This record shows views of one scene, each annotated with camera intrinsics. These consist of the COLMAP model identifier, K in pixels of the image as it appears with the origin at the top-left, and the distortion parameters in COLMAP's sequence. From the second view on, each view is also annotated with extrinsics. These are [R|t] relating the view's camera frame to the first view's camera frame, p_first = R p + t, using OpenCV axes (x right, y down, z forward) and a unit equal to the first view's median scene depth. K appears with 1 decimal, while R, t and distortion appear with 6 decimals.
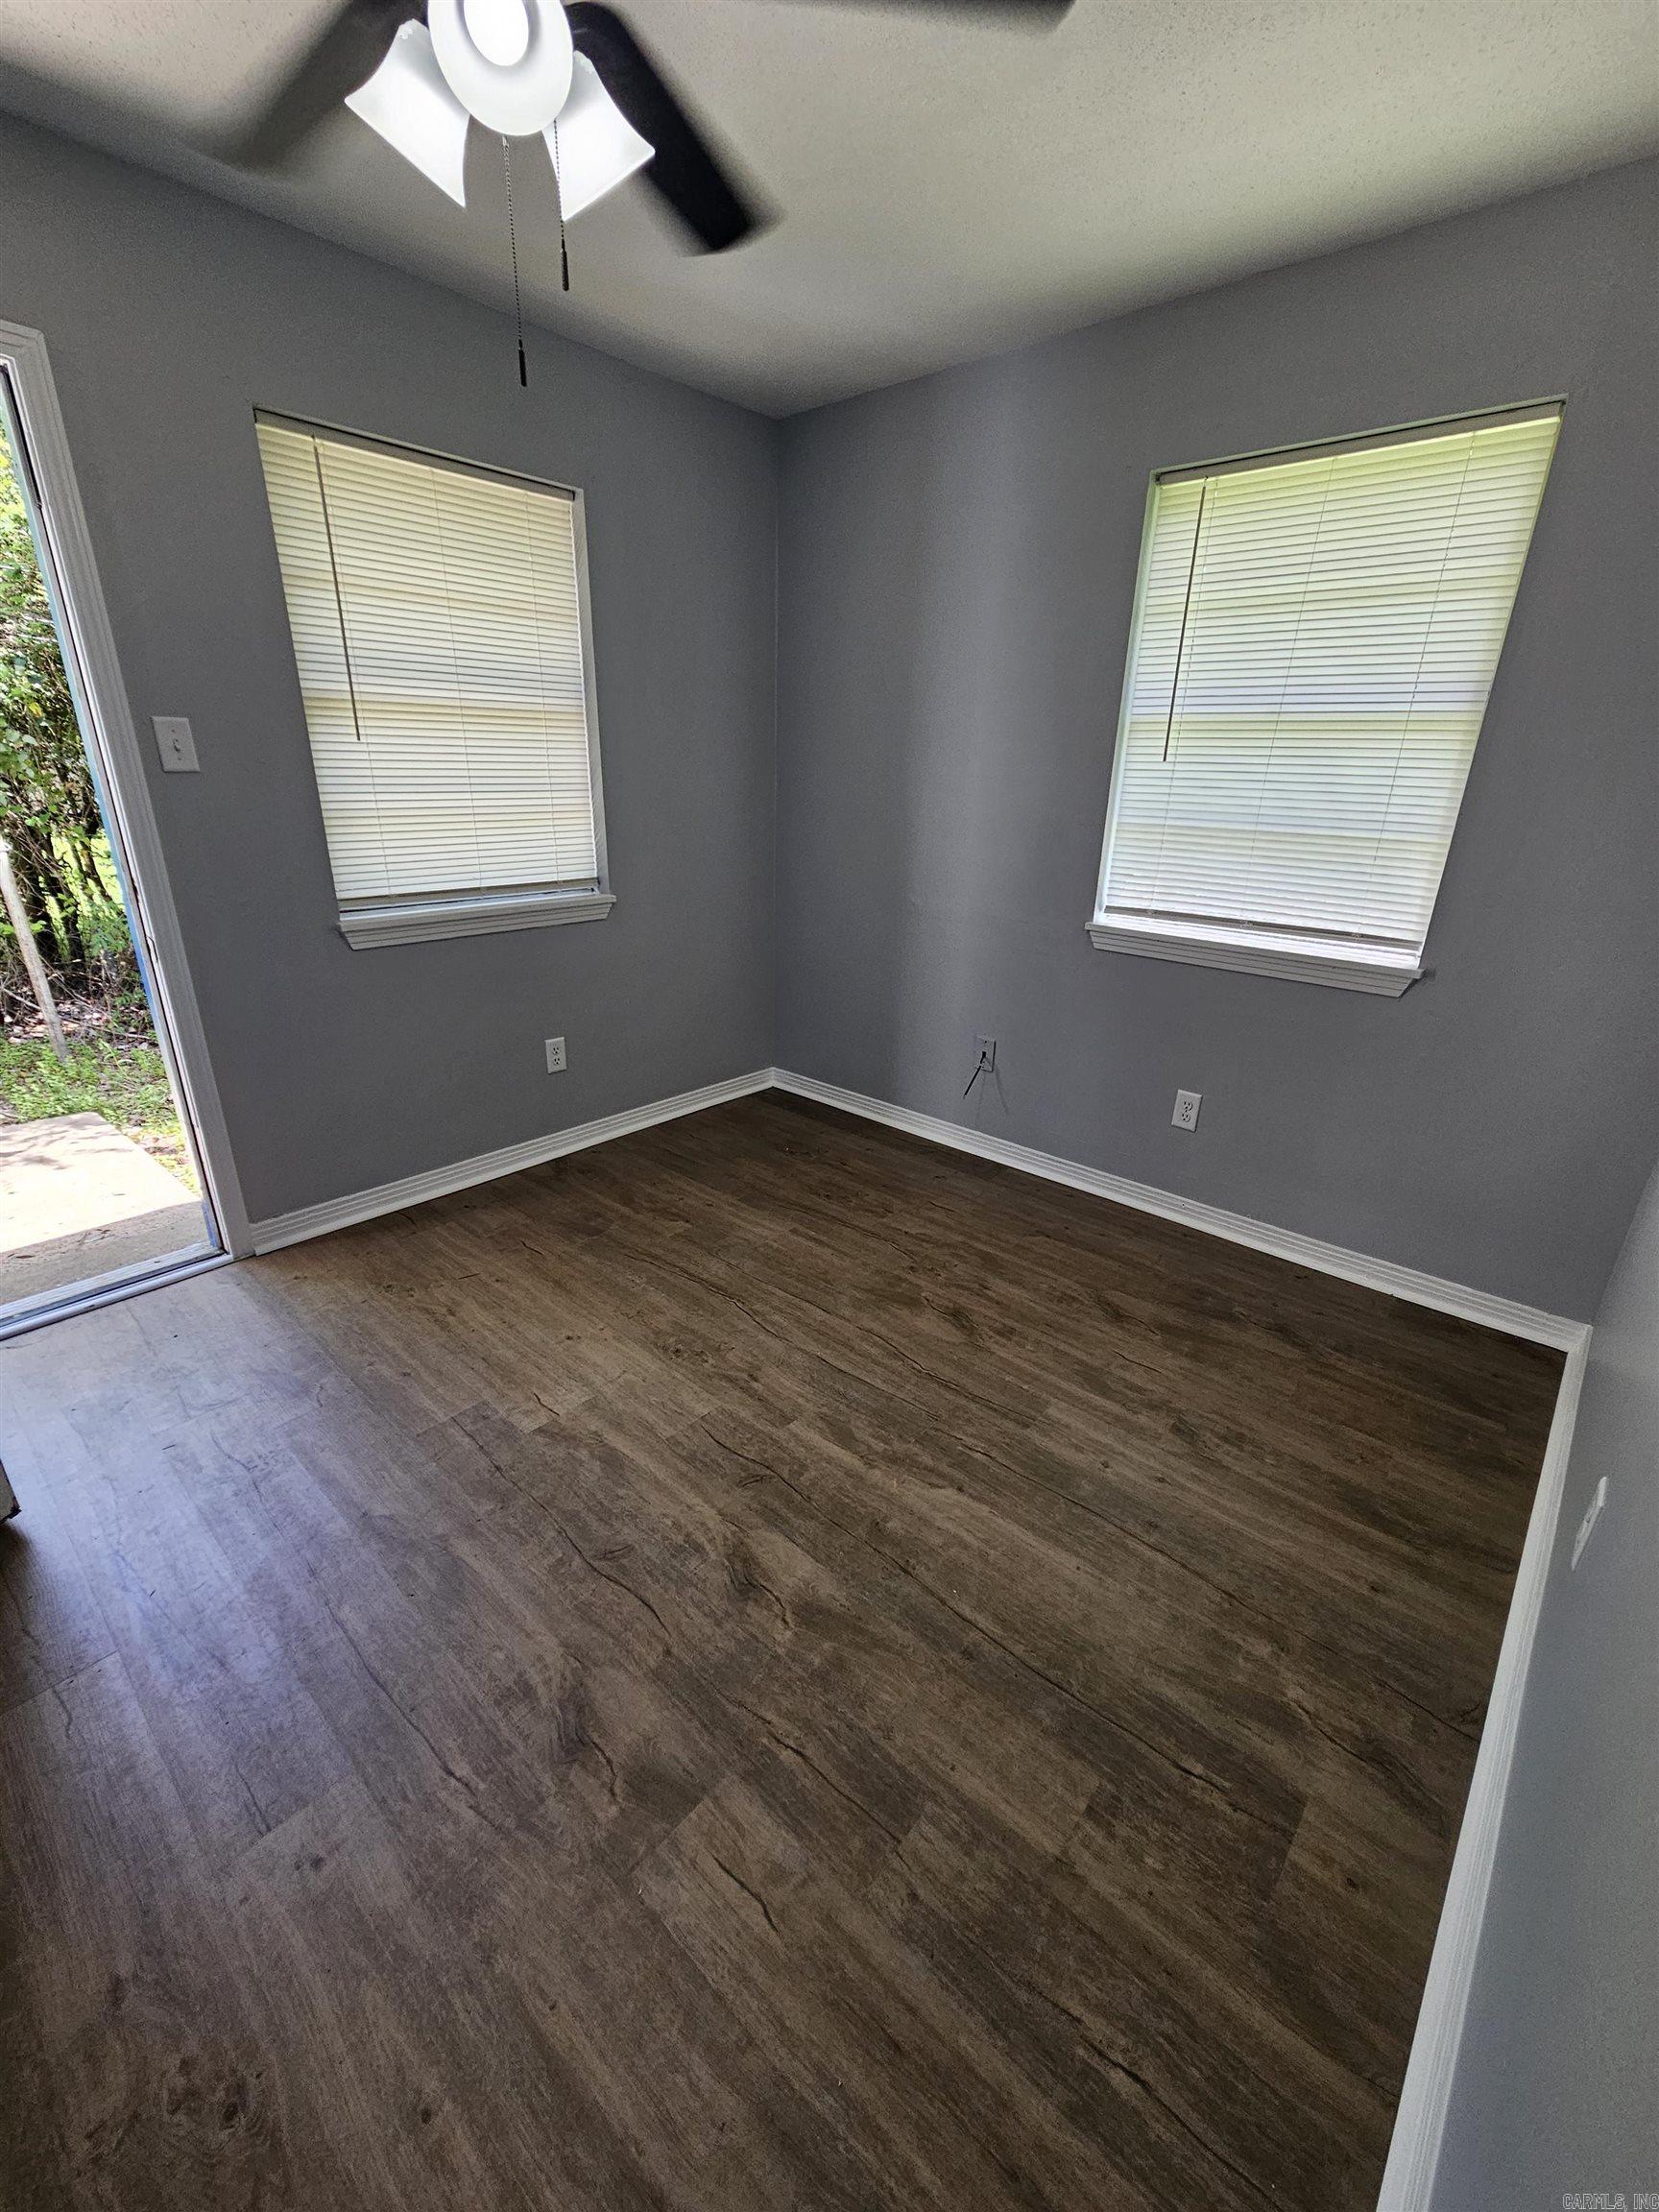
lens RADIAL K [[906.6, 0, 828.3], [0, 906.6, 1114.7], [0, 0, 1]] dist [0.000867, 0.000685]
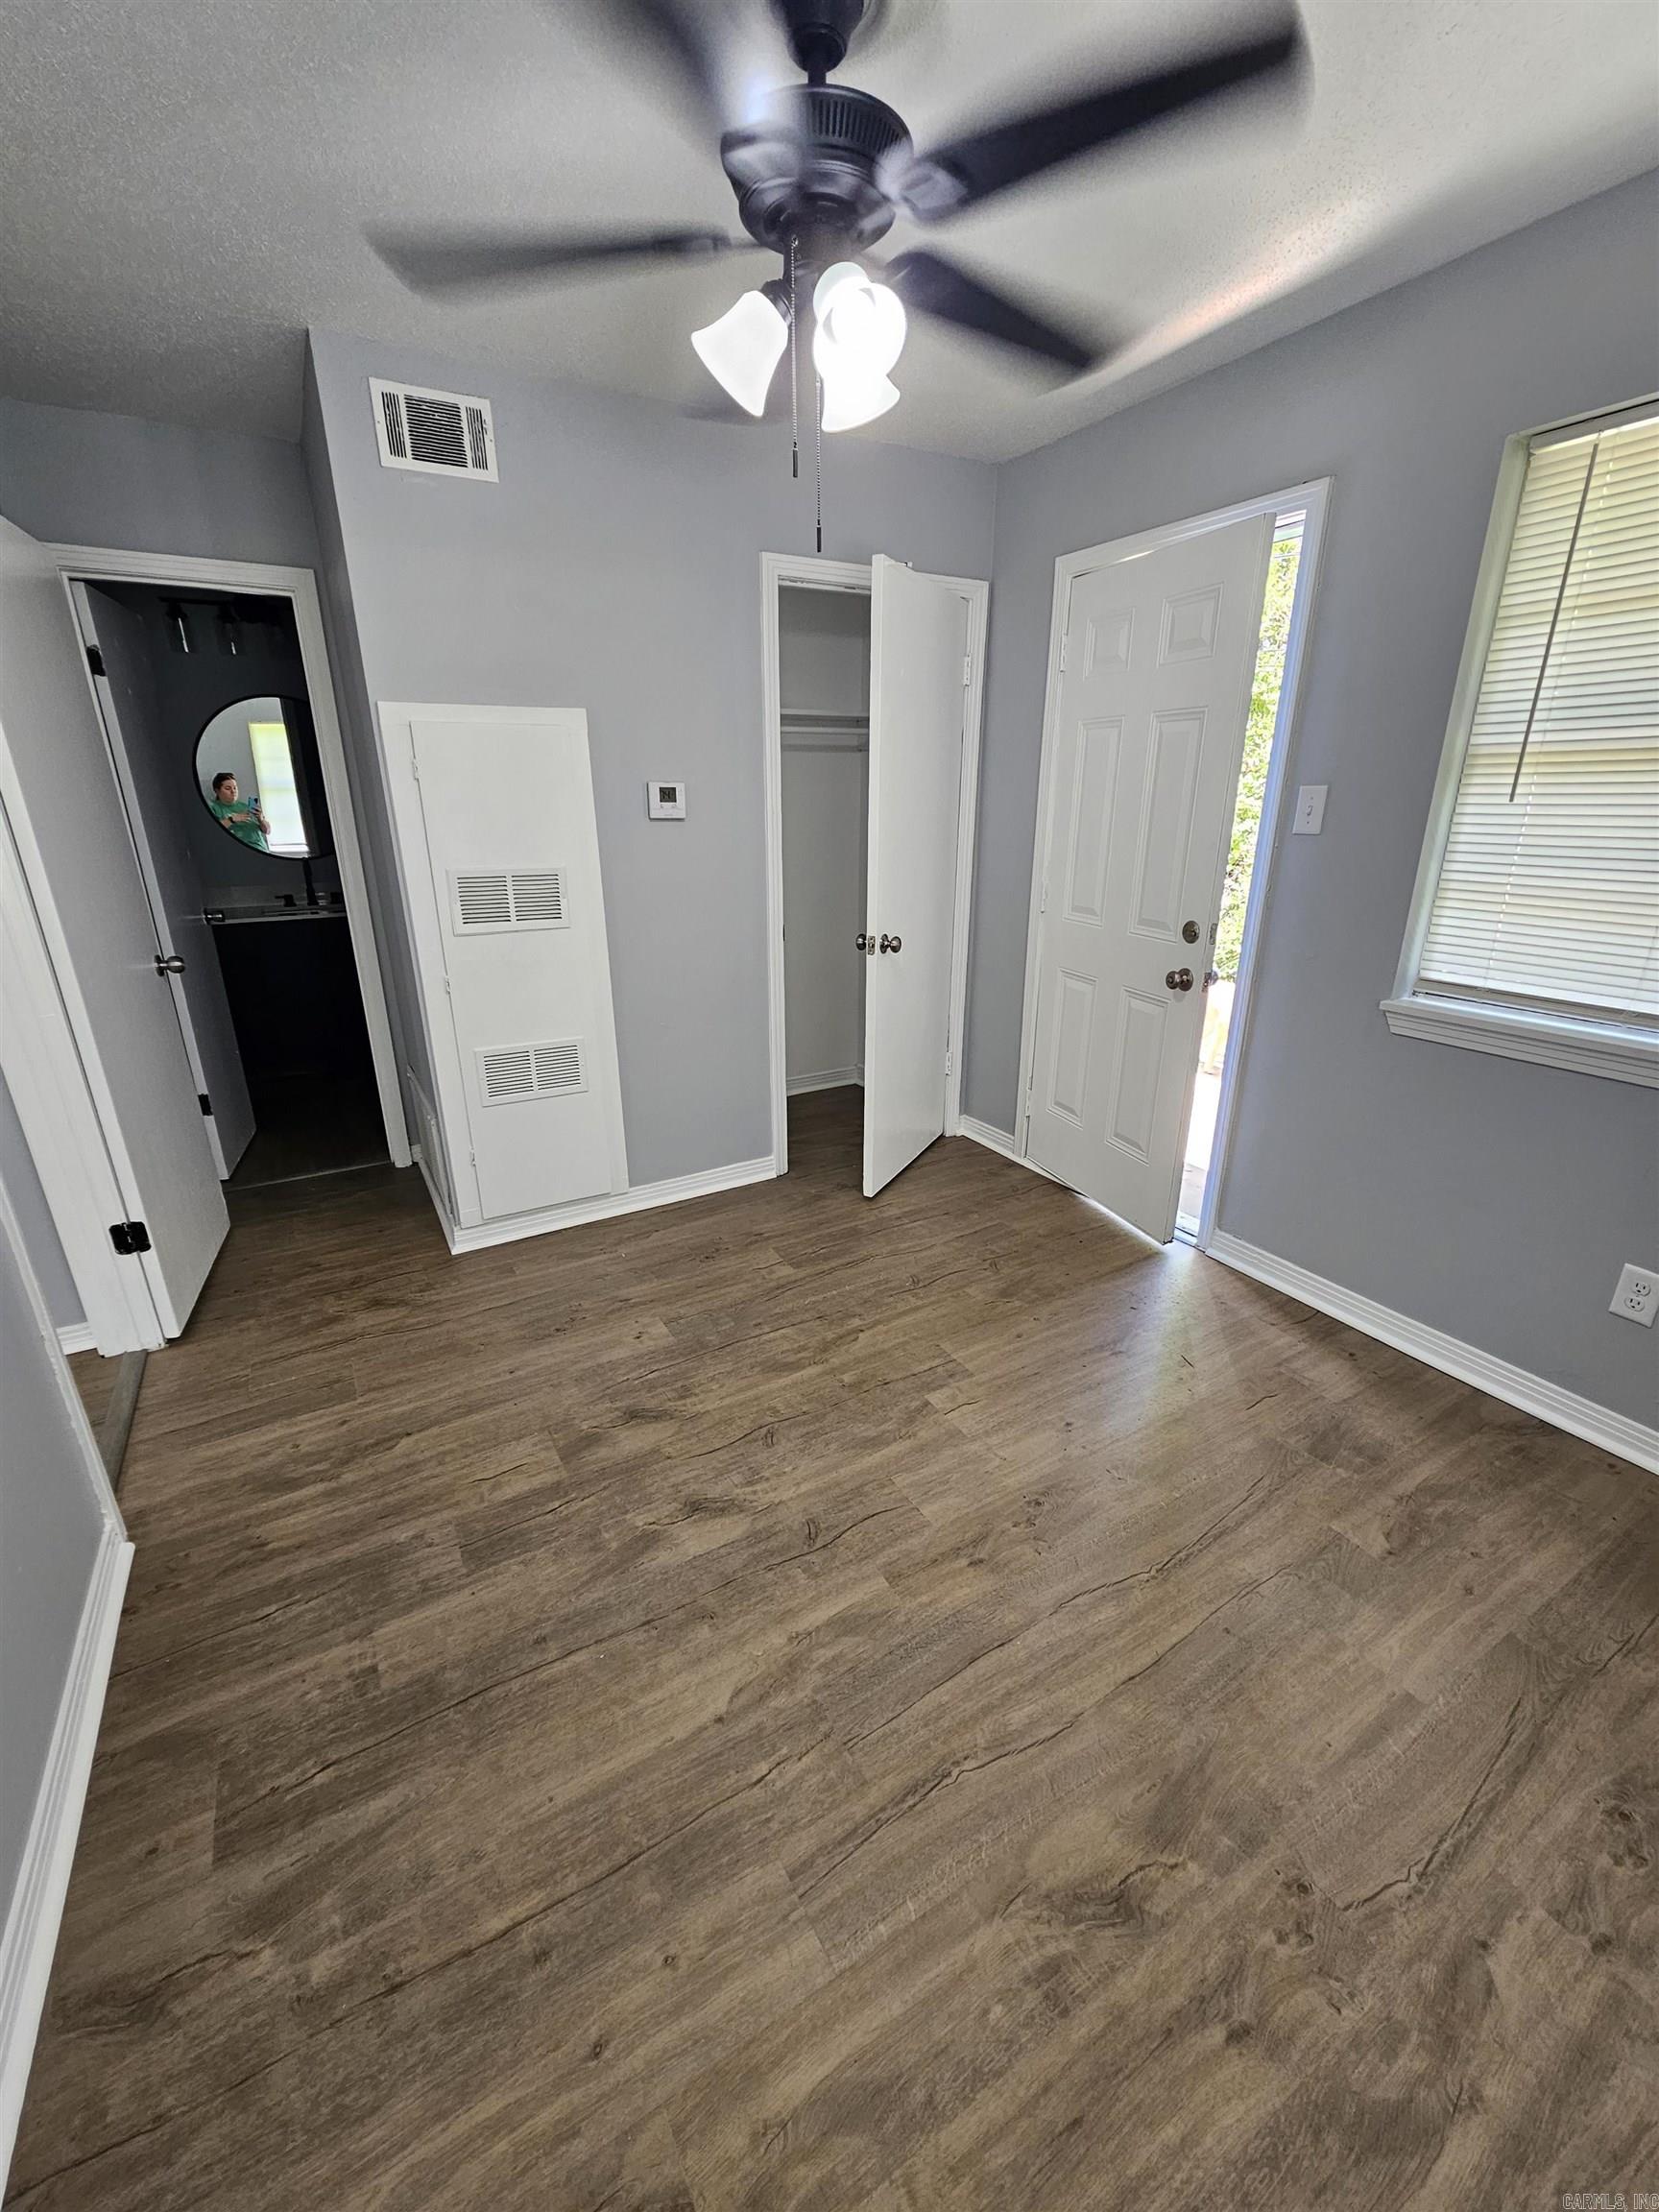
lens RADIAL K [[900.3, 0, 829.6], [0, 900.3, 1111.3], [0, 0, 1]] dist [-0.002443, 0.000456]
pose [[-0.306656, 0.294496, -0.905116, 0.561578], [-0.346358, 0.851211, 0.394304, -0.325348], [0.886565, 0.434410, -0.159028, 0.811825]]
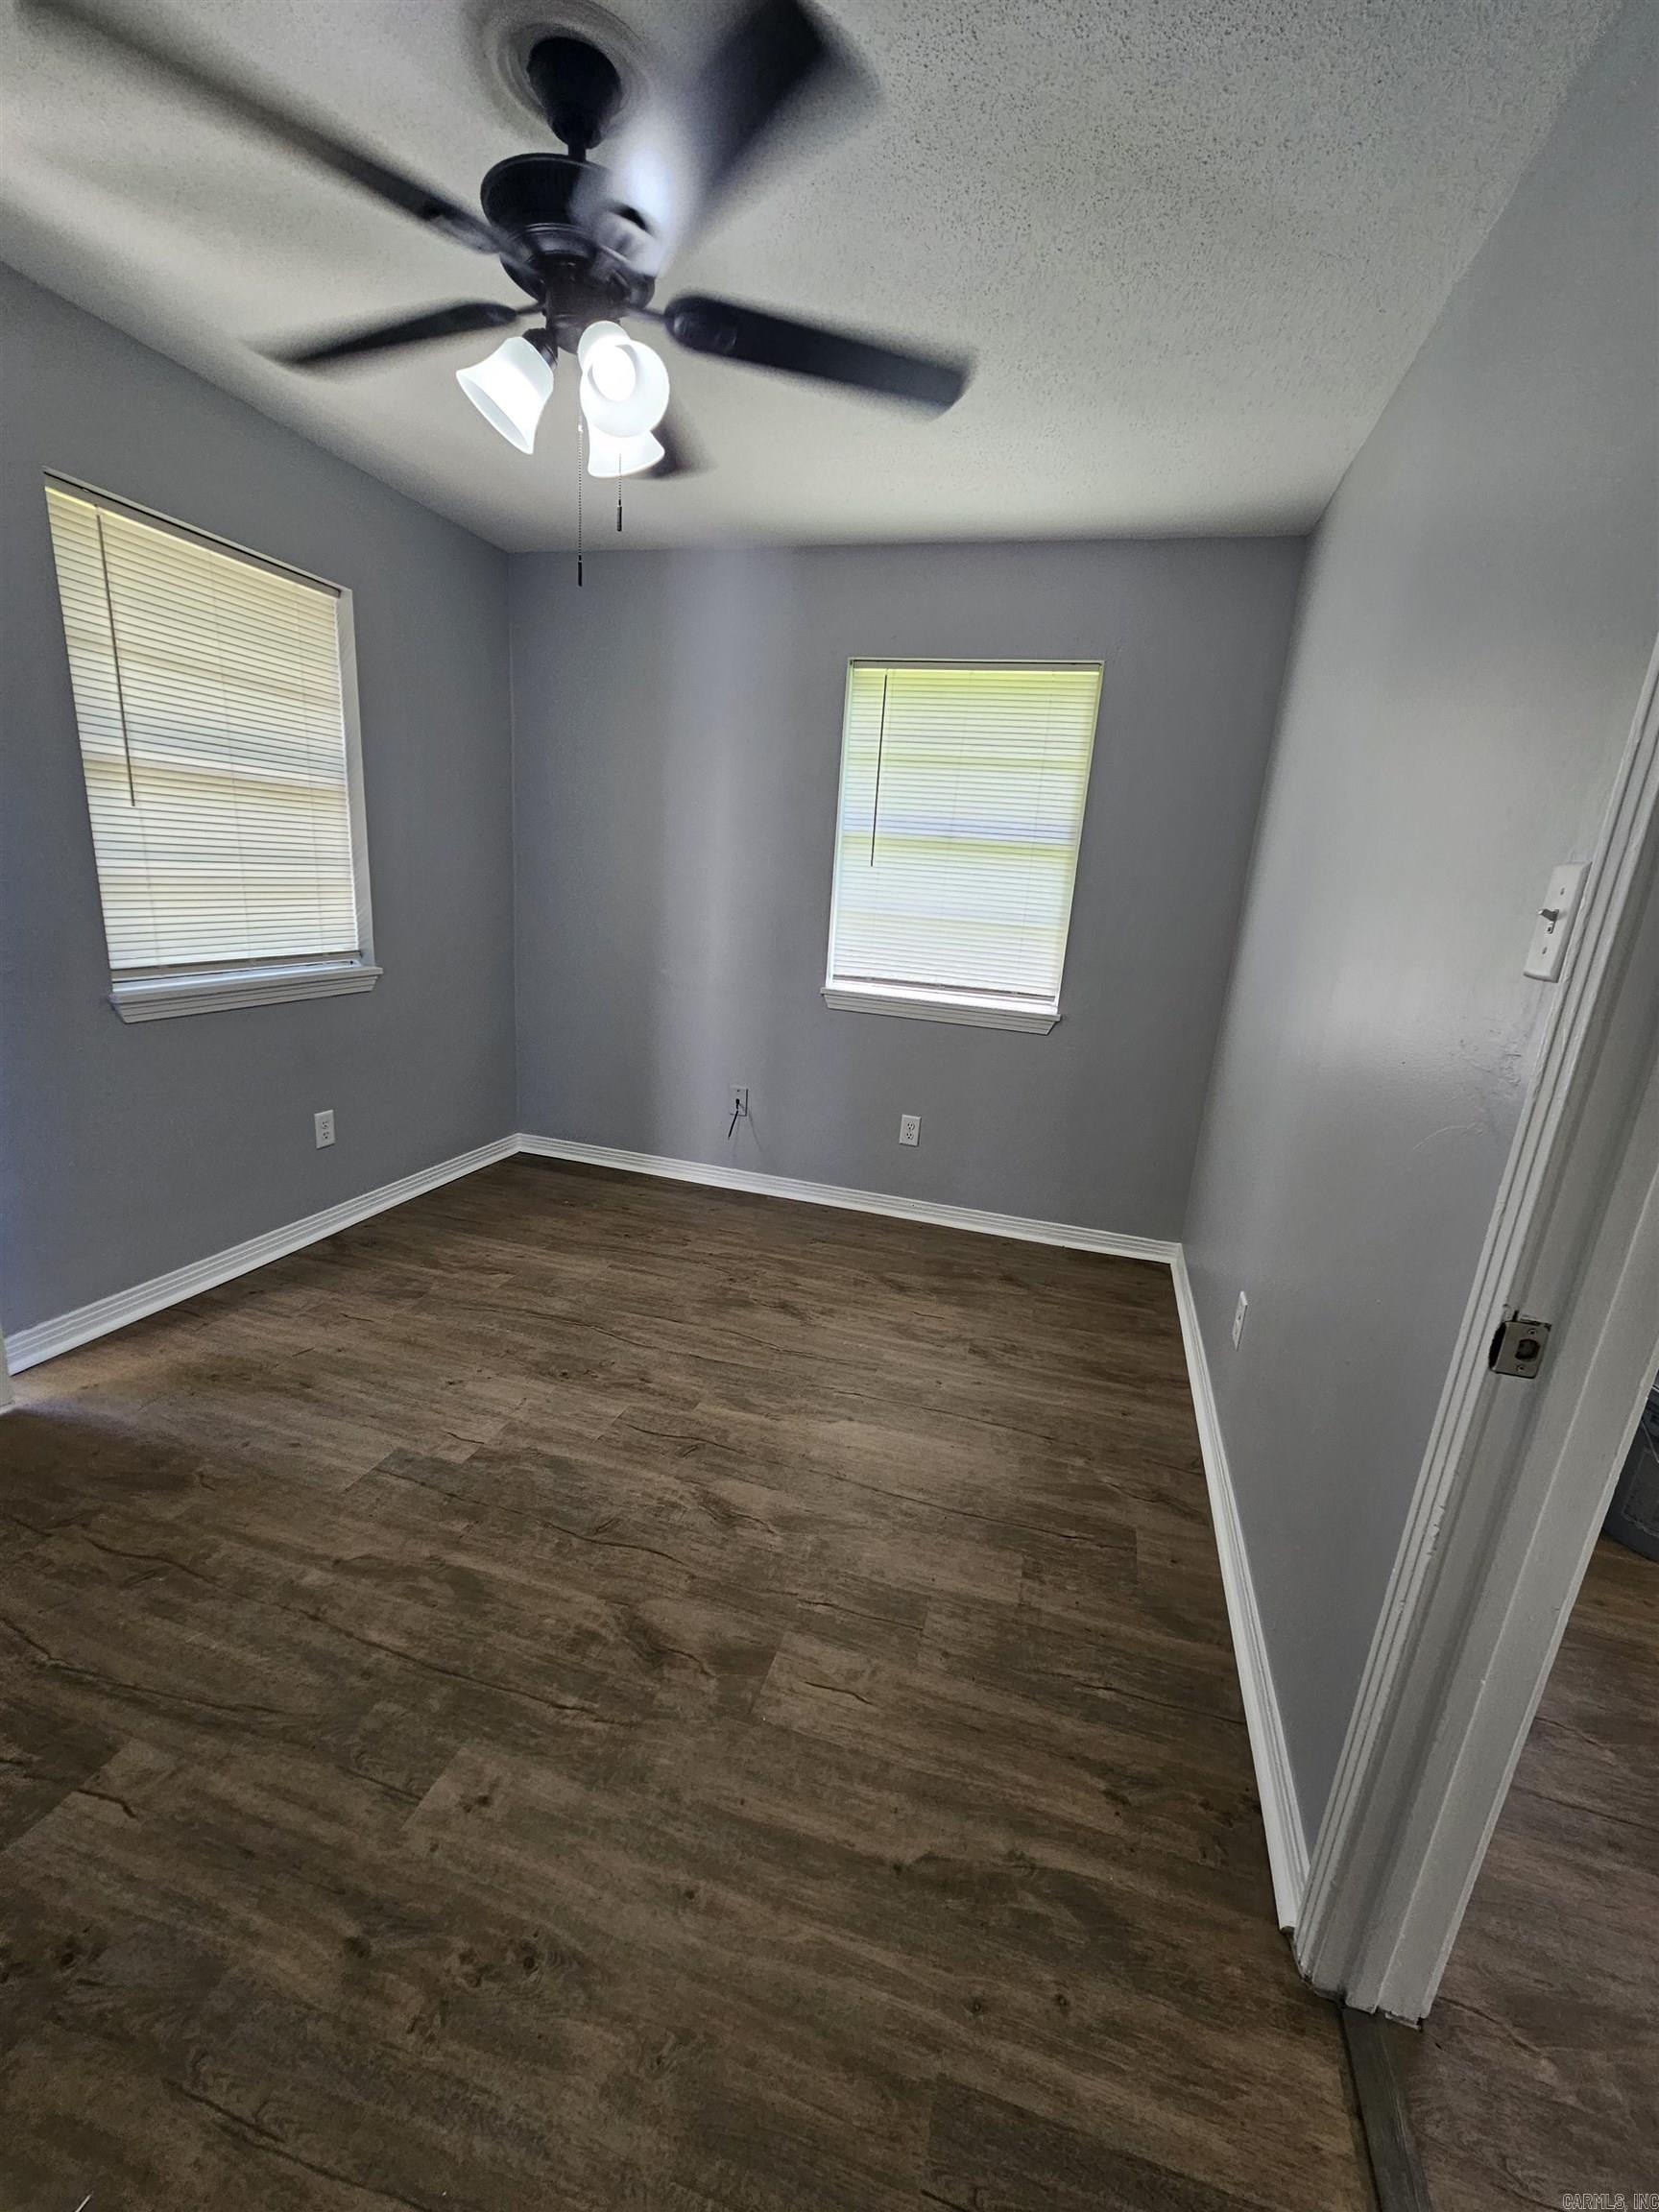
lens RADIAL K [[900.3, 0, 829.6], [0, 900.3, 1111.3], [0, 0, 1]] dist [-0.002443, 0.000456]
pose [[0.903593, -0.067712, 0.423006, -0.319294], [0.105609, 0.992163, -0.066774, 0.054100], [-0.415170, 0.105010, 0.903663, -0.144468]]
